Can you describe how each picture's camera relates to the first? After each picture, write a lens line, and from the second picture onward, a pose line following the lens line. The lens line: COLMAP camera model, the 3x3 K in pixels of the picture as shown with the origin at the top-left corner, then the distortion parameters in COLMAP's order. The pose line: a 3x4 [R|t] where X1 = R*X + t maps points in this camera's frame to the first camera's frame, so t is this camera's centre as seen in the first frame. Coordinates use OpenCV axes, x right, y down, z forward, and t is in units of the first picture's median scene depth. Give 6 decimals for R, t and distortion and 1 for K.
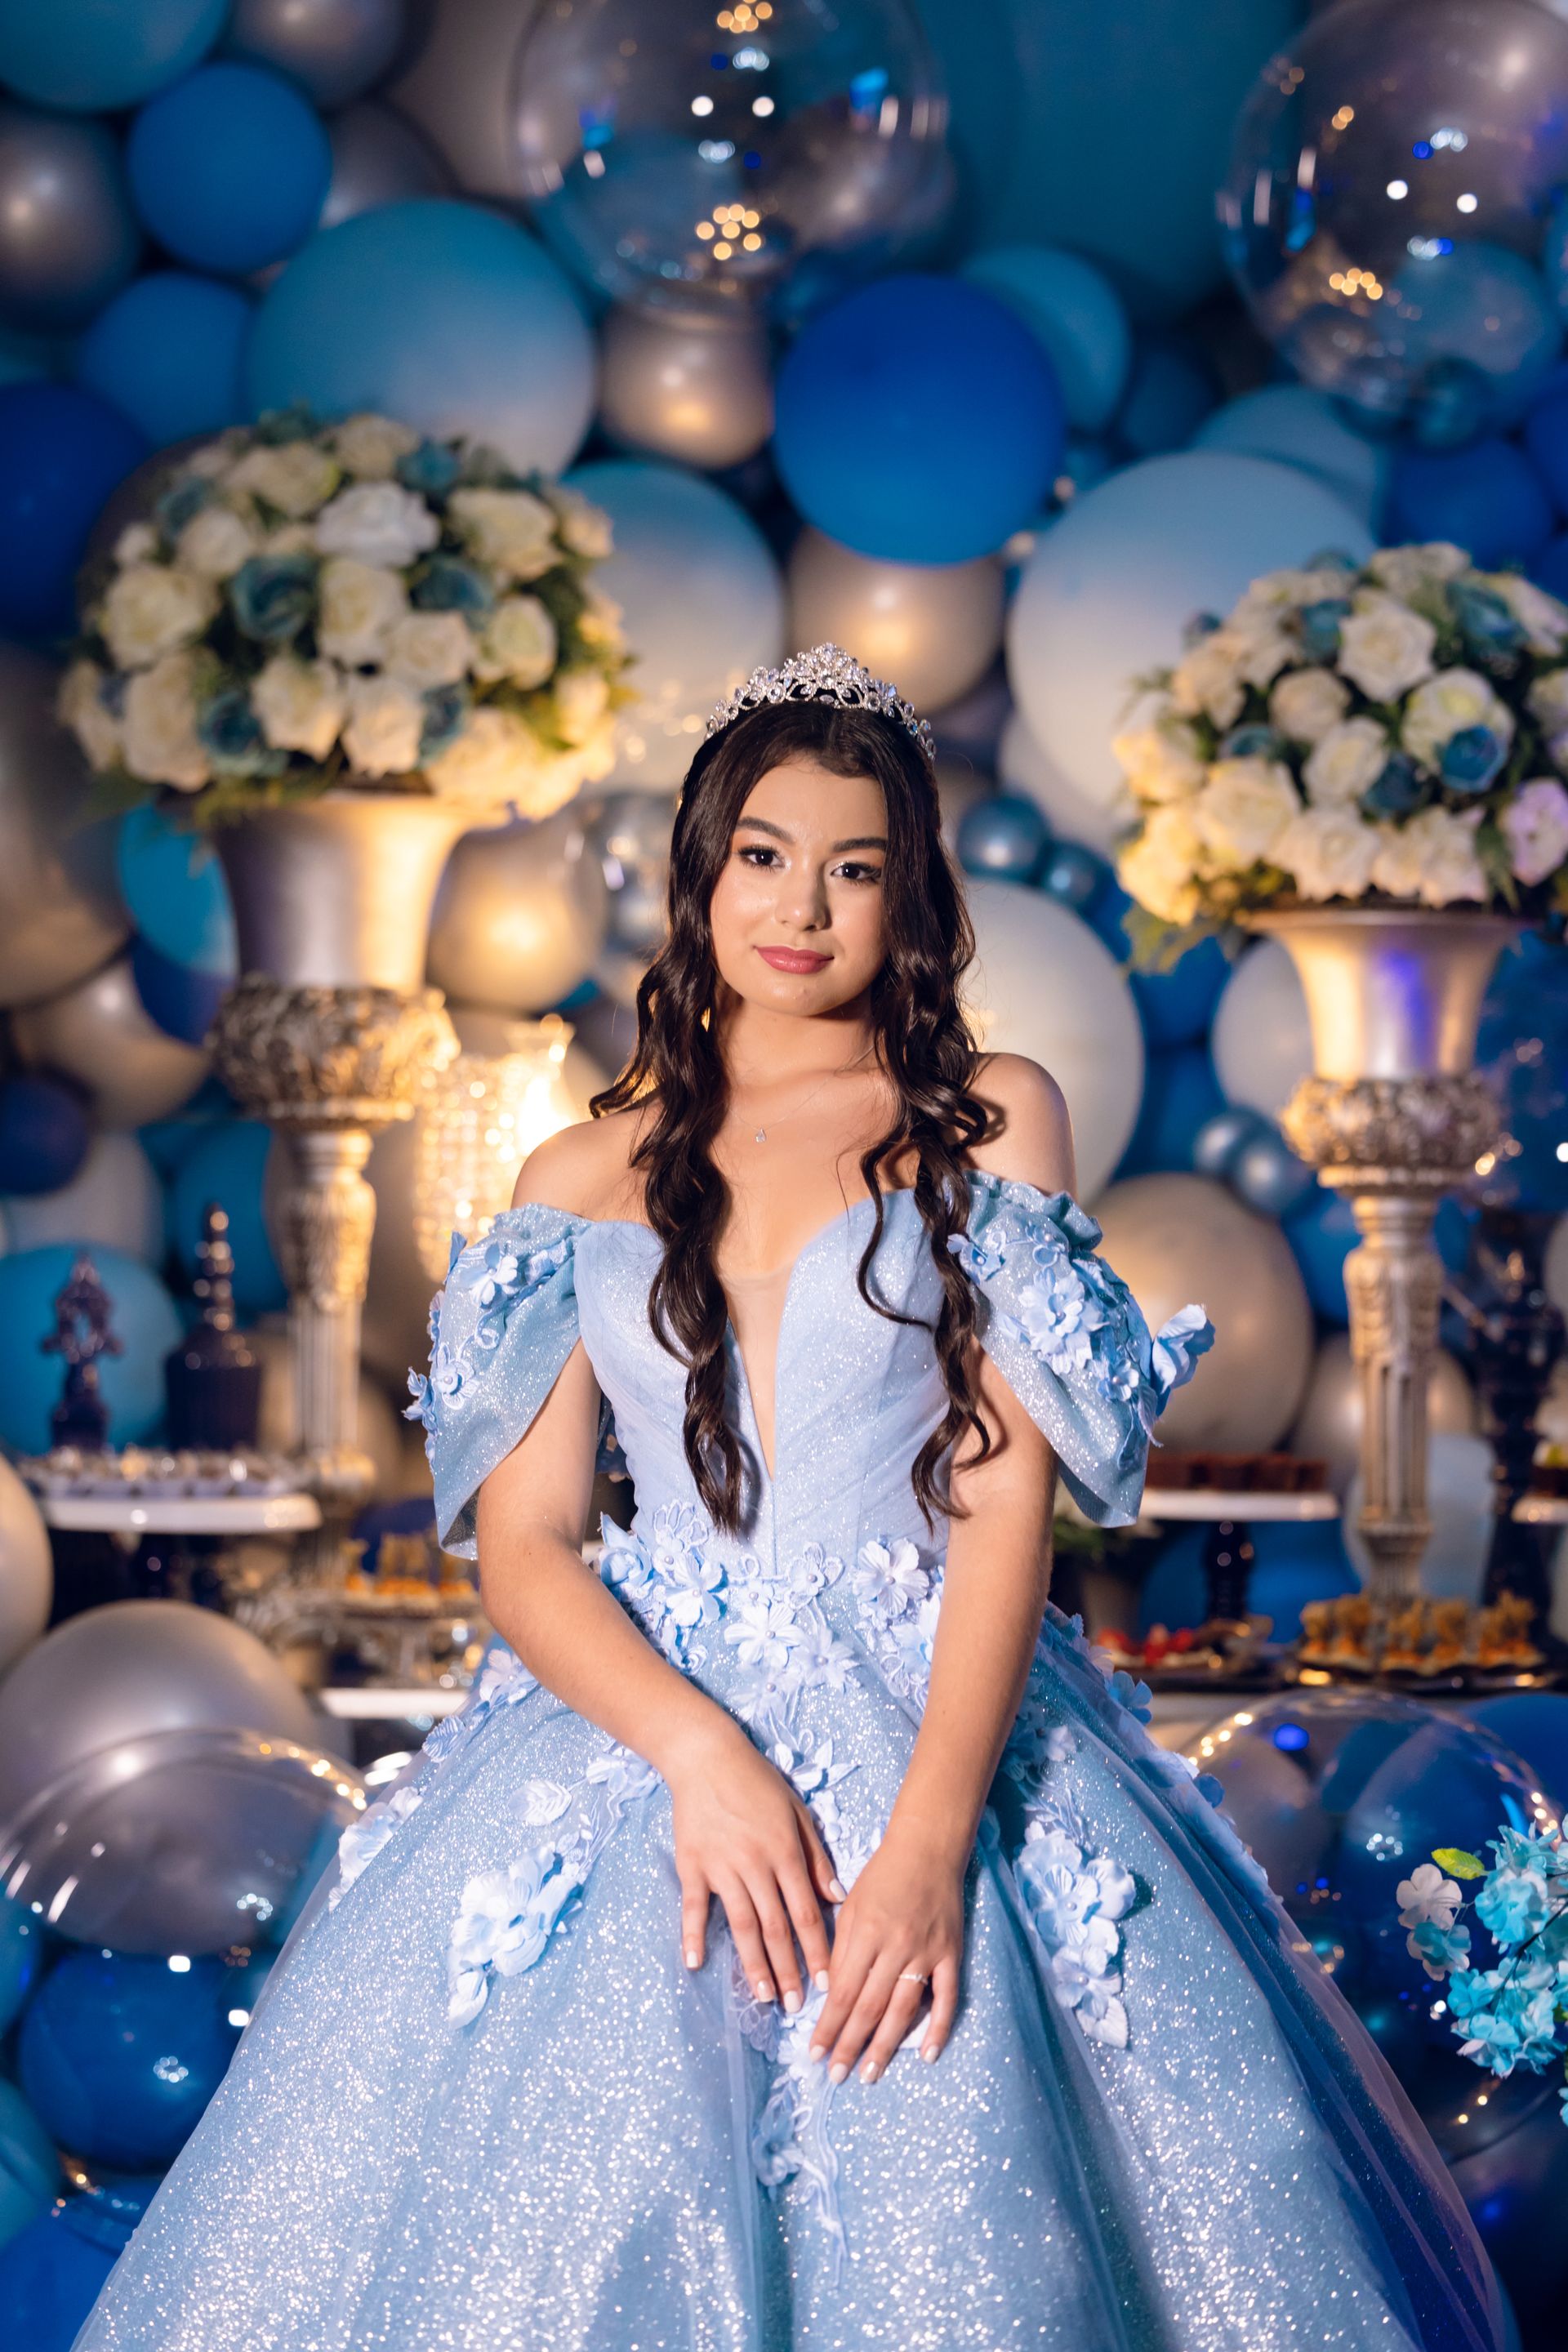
lens RADIAL K [[5756.0, 0, 784.0], [0, 5756.0, 1176.0], [0, 0, 1]] dist [0.041082, -0.362058]
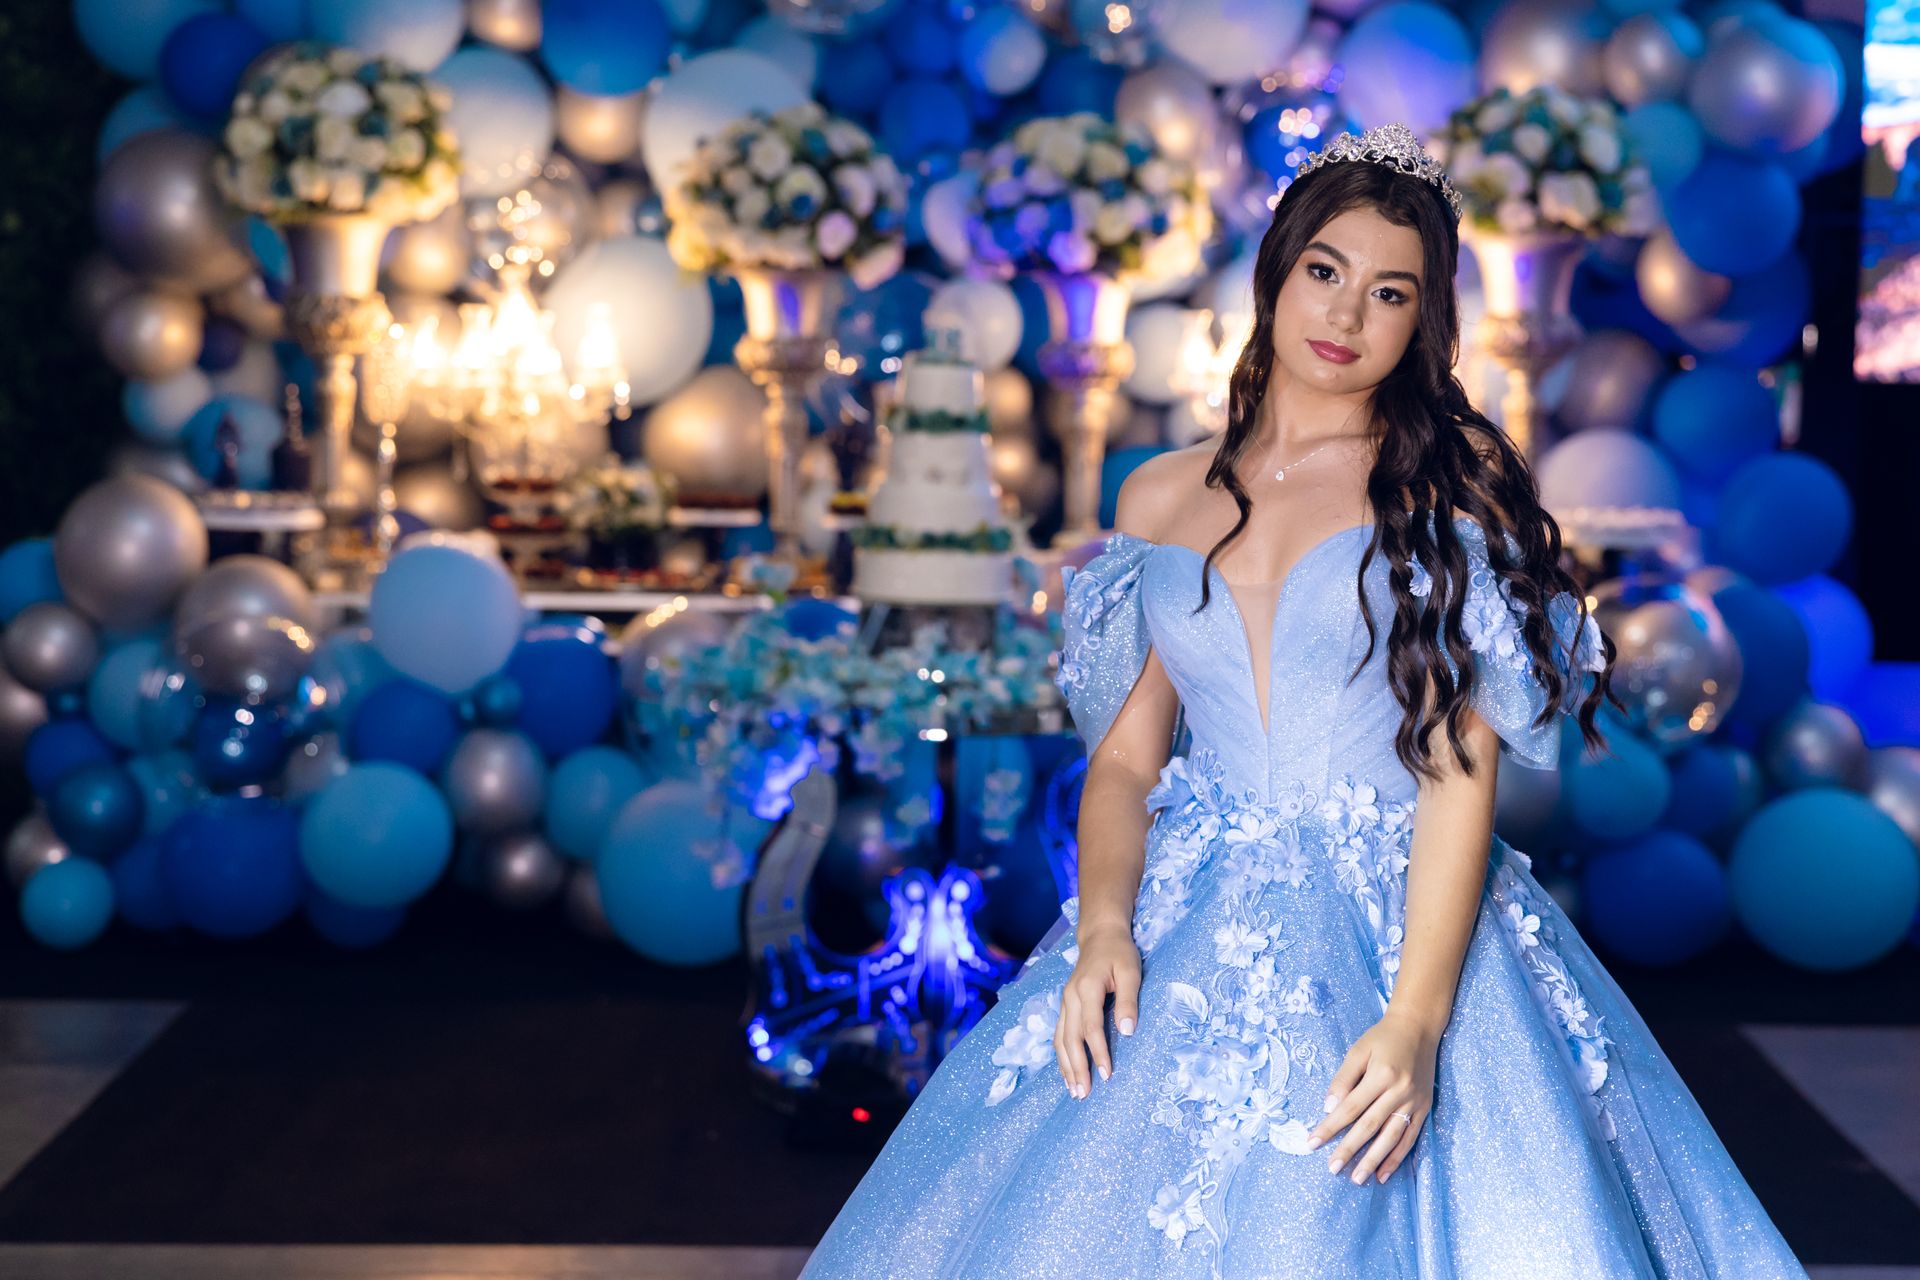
lens RADIAL K [[3560.9, 0, 962.2], [0, 3560.9, 684.0], [0, 0, 1]] dist [0.004137, 0.152732]
pose [[0.999808, 0.003469, 0.019293, 0.152991], [-0.005824, 0.992342, 0.123383, -0.056743], [-0.018717, -0.123471, 0.992172, -0.473517]]
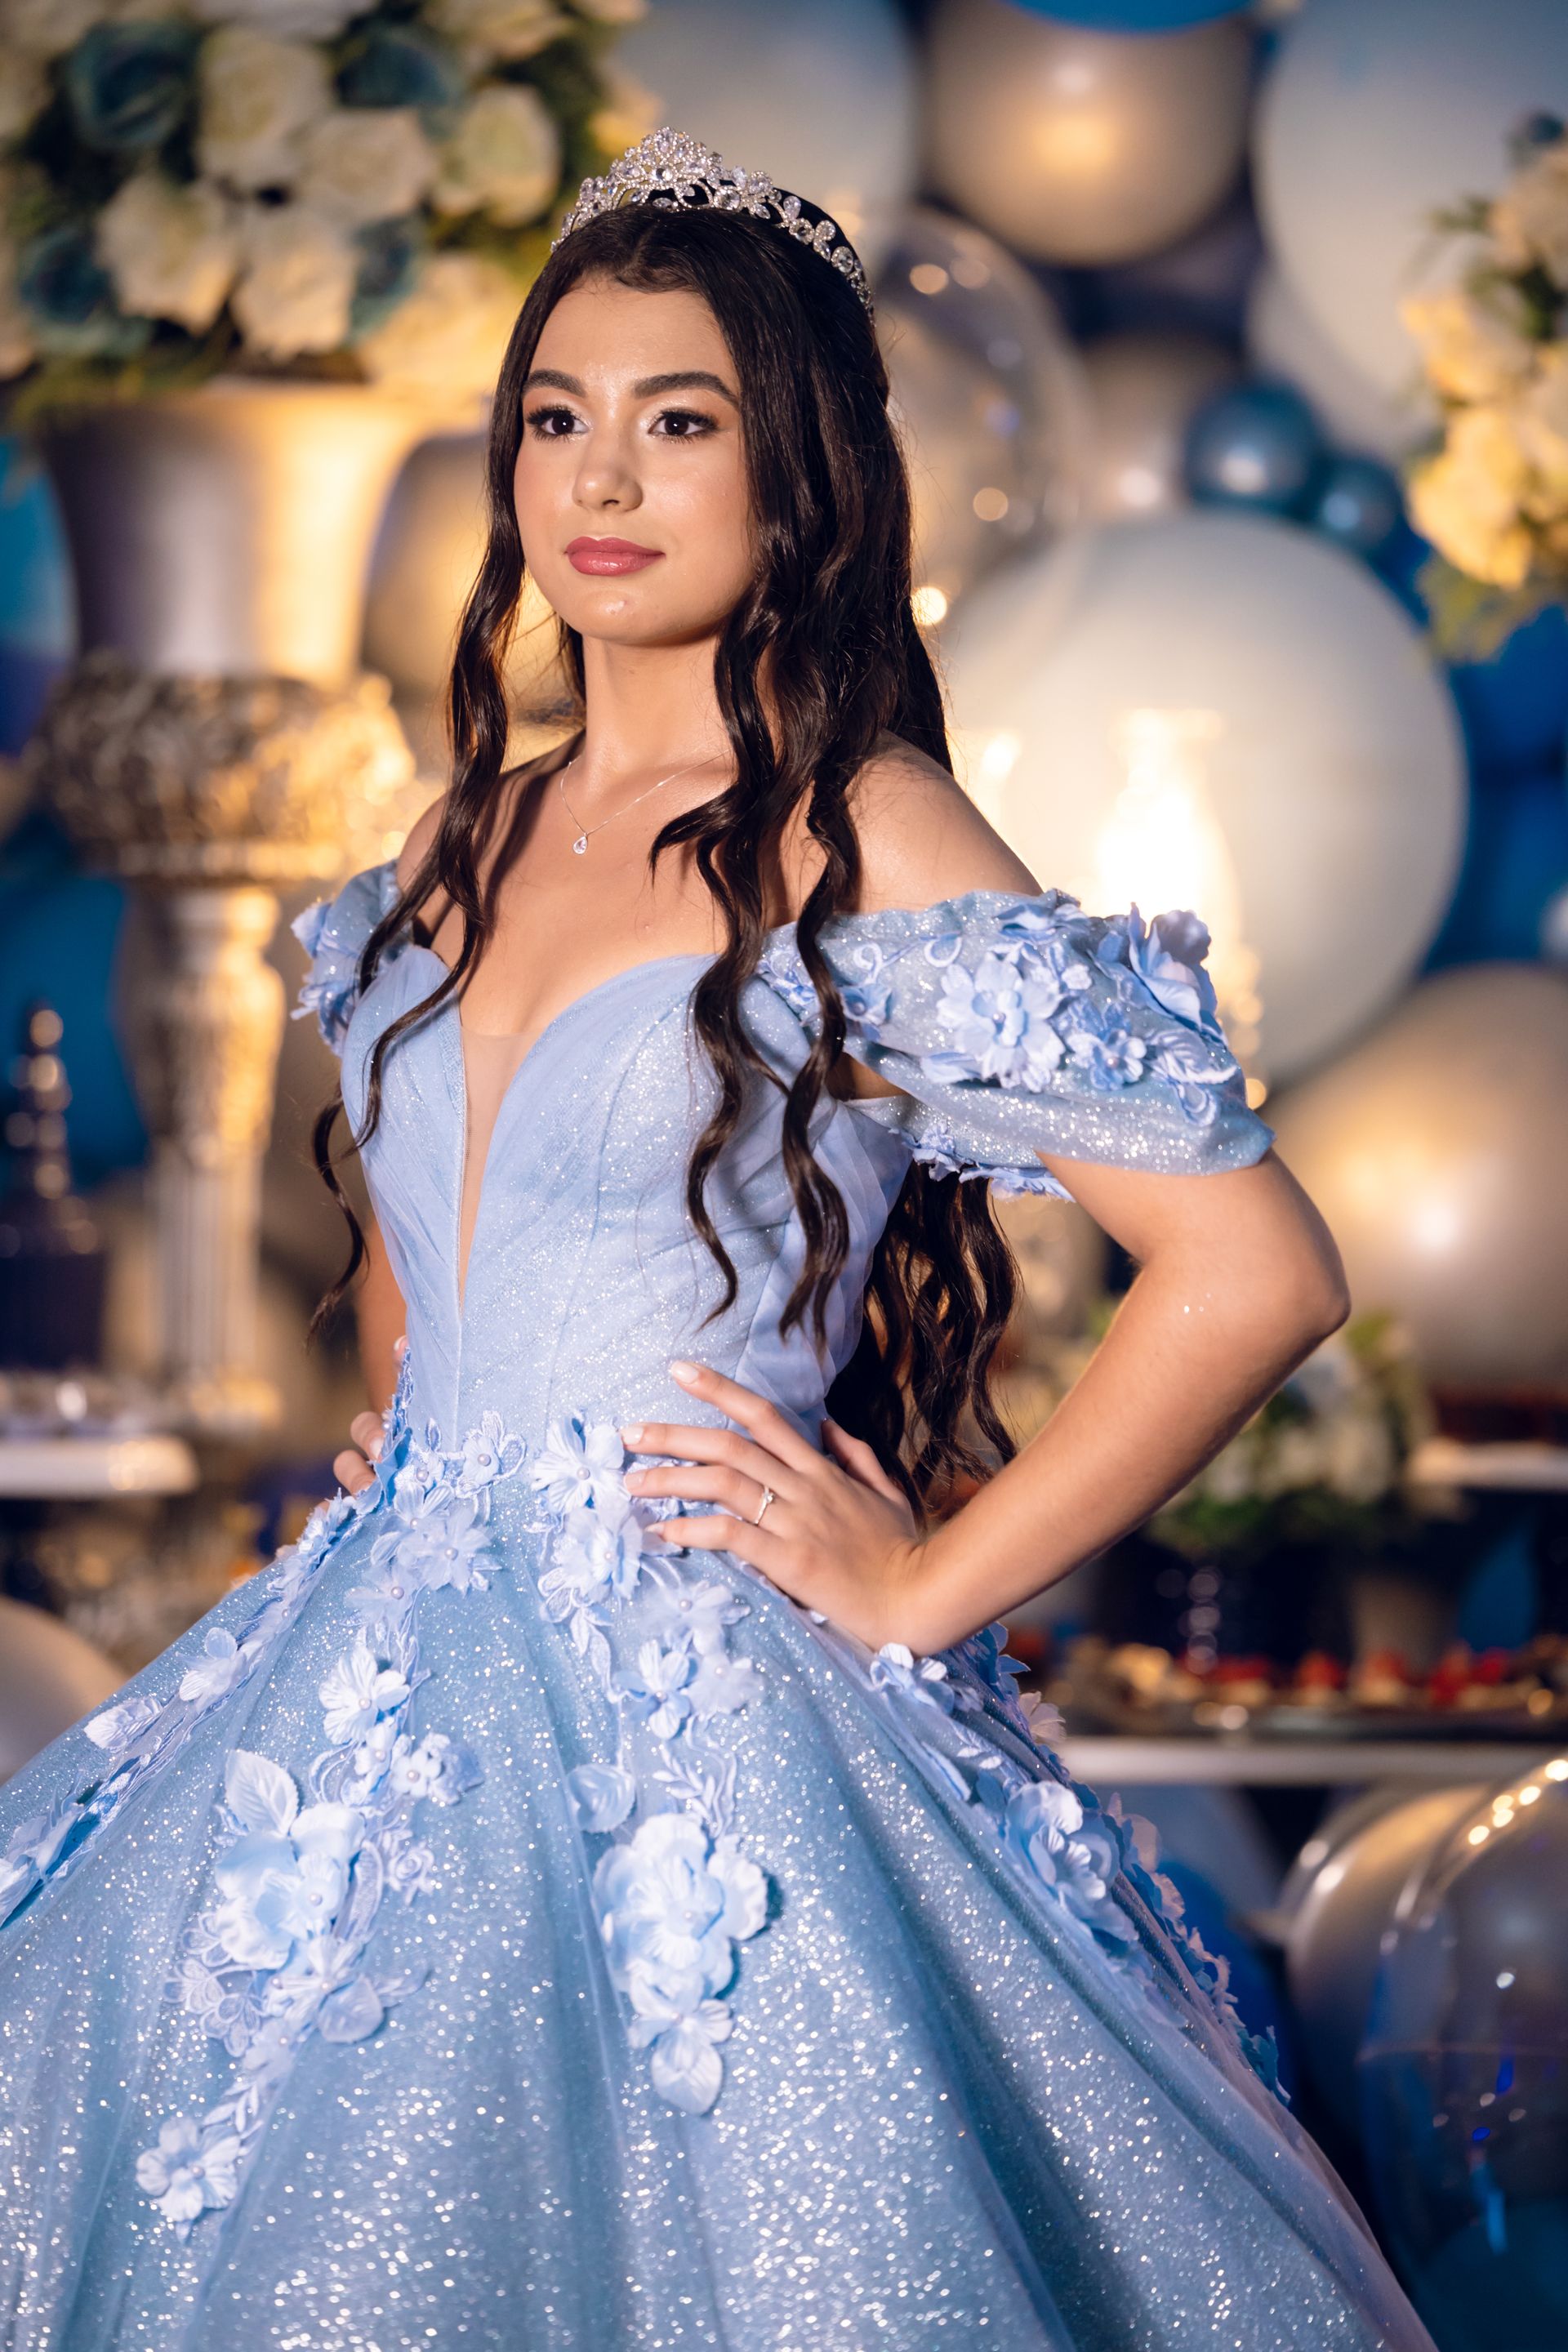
lens RADIAL K [[9837.8, 0, 838.8], [0, 9837.8, 1176.2], [0, 0, 1]] dist [-0.278804, 6.211547]
pose [[0.999810, 0.006012, -0.018516, 0.014264], [-0.005643, 0.999786, 0.019914, 0.001956], [0.018632, -0.019805, 0.999630, -0.127942]]
